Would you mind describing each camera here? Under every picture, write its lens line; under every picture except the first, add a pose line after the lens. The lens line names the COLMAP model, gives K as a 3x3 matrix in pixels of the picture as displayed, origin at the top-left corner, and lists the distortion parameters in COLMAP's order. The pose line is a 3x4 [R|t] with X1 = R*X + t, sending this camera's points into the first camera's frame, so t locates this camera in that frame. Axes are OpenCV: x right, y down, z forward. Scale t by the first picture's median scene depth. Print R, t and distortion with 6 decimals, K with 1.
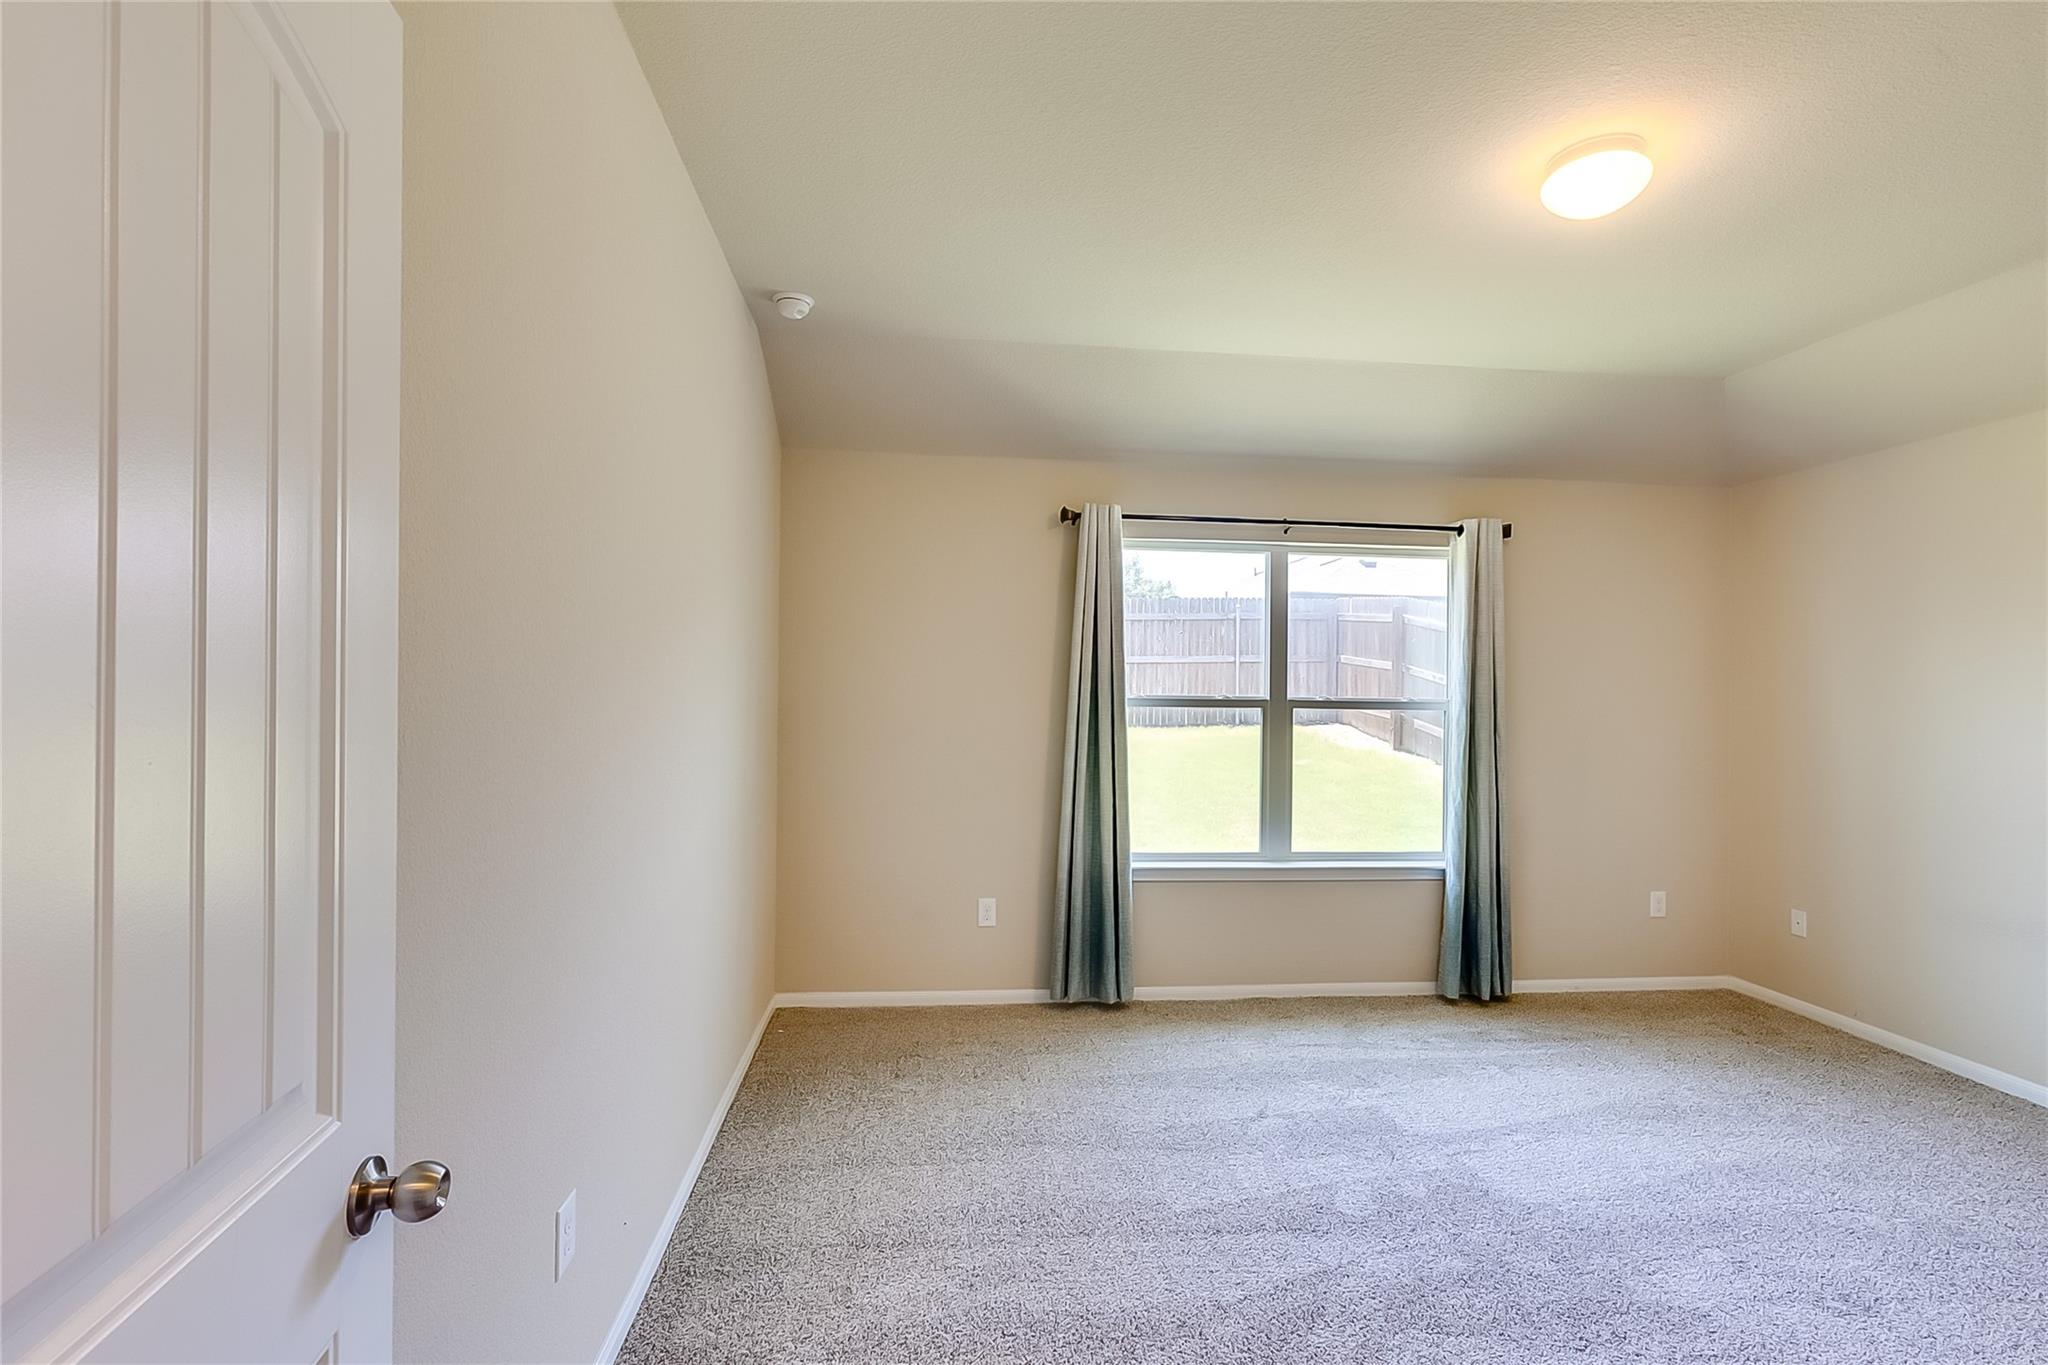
lens RADIAL K [[974.7, 0, 1024.0], [0, 974.7, 682.5], [0, 0, 1]] dist [0.000869, -0.000146]
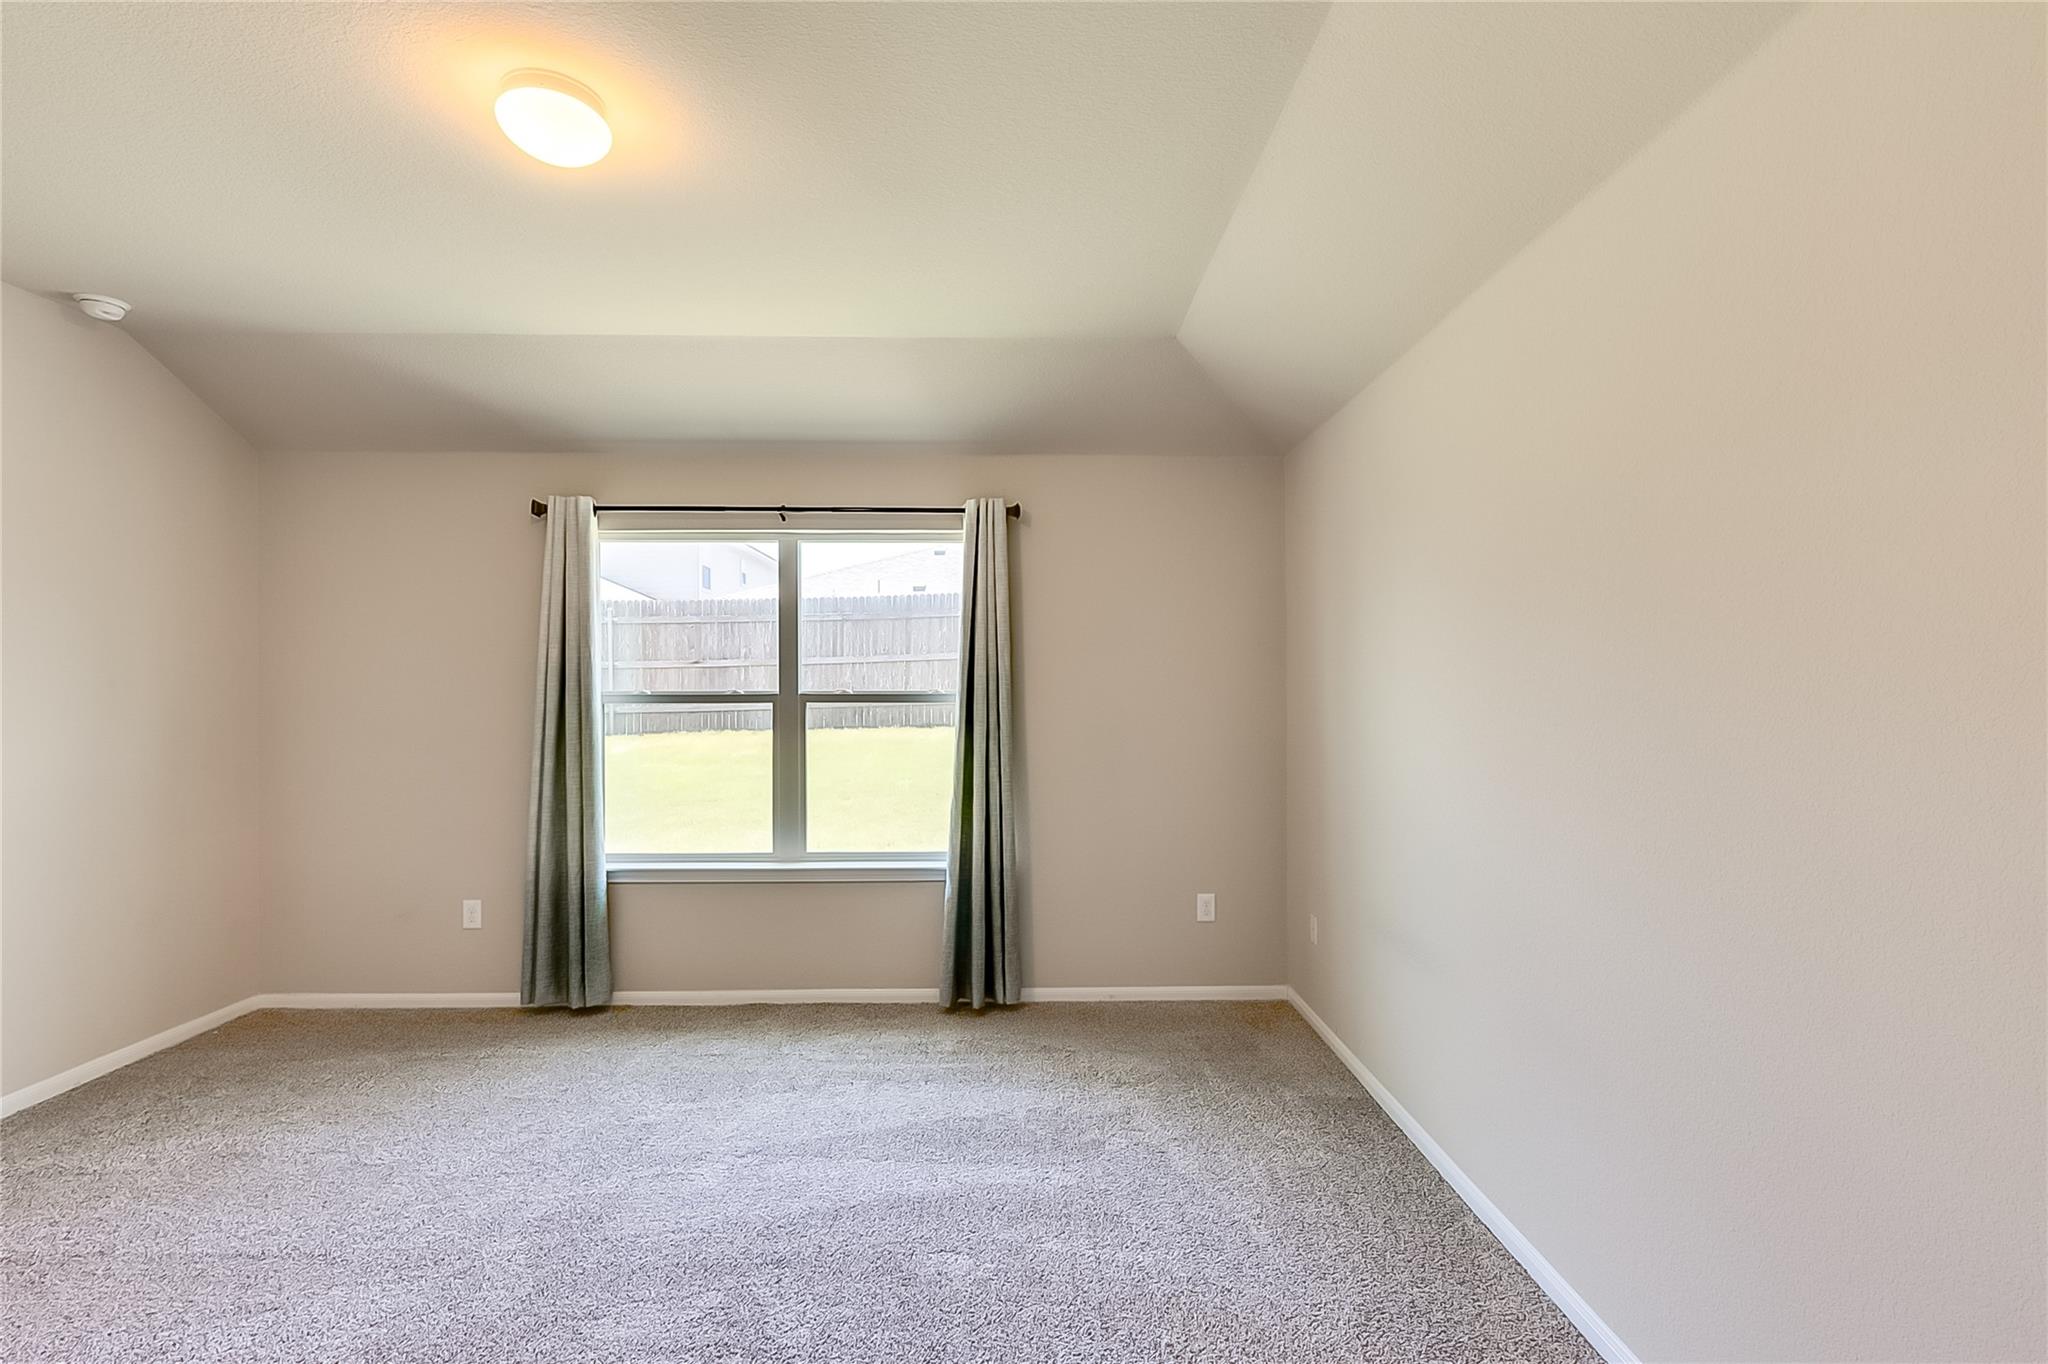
lens RADIAL K [[965.3, 0, 1072.1], [0, 965.3, 683.5], [0, 0, 1]] dist [-0.001079, -0.000131]
pose [[0.996279, -0.017186, -0.084457, 0.647922], [0.017431, 0.999846, 0.002156, 0.010541], [0.084407, -0.003620, 0.996425, 0.078323]]
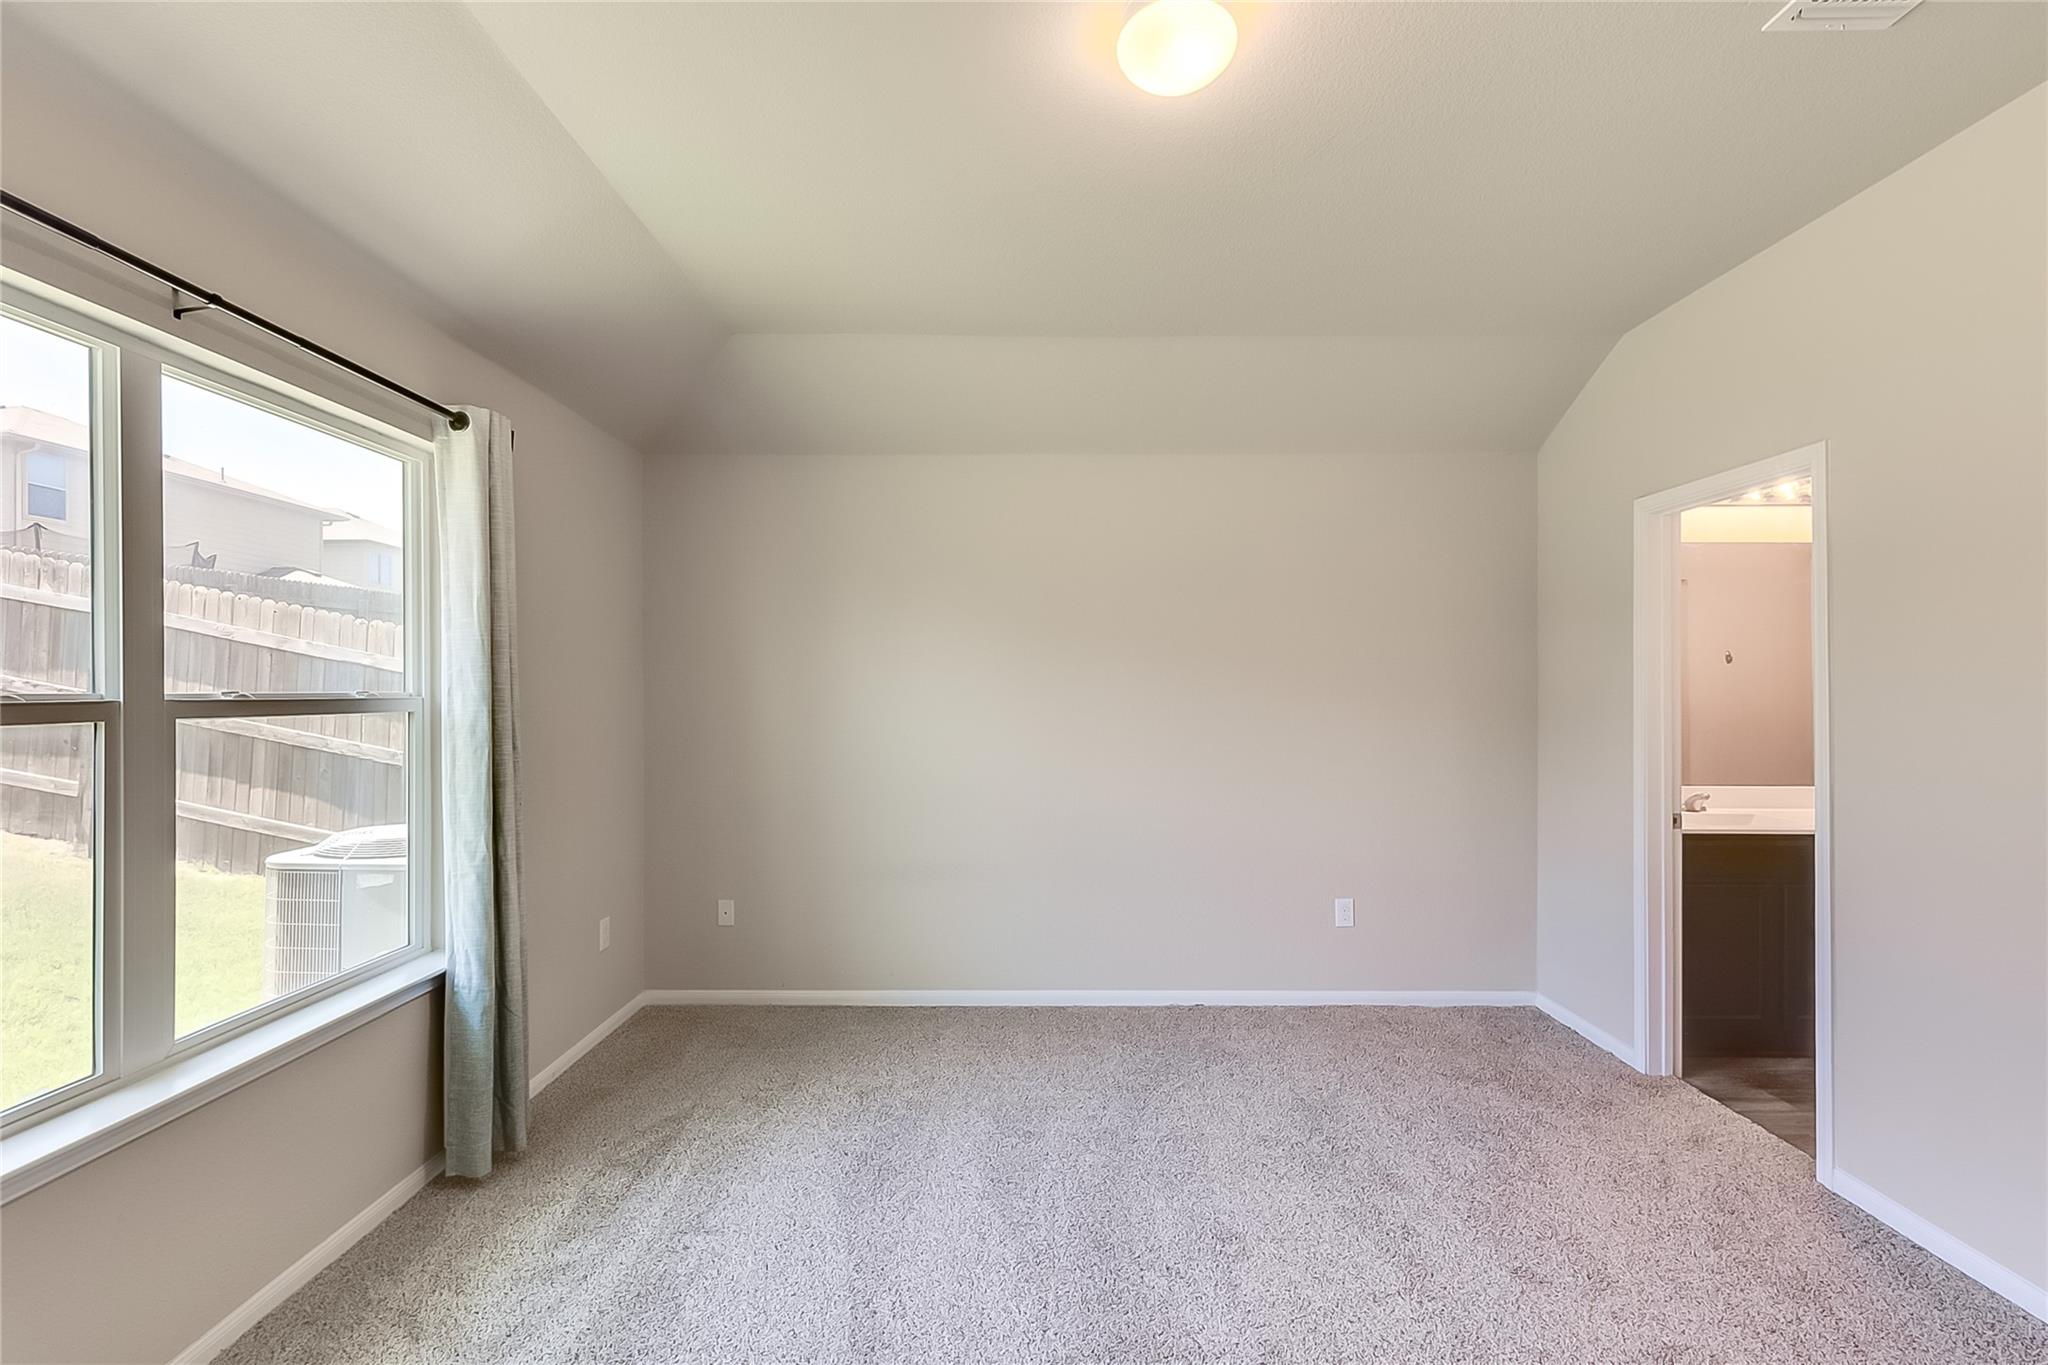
lens RADIAL K [[923.6, 0, 1026.2], [0, 923.6, 687.7], [0, 0, 1]] dist [0.002801, -0.000072]
pose [[0.109324, -0.008465, 0.993970, -0.105830], [-0.006729, 0.999935, 0.009256, 0.005942], [-0.993983, -0.007700, 0.109260, 0.593451]]
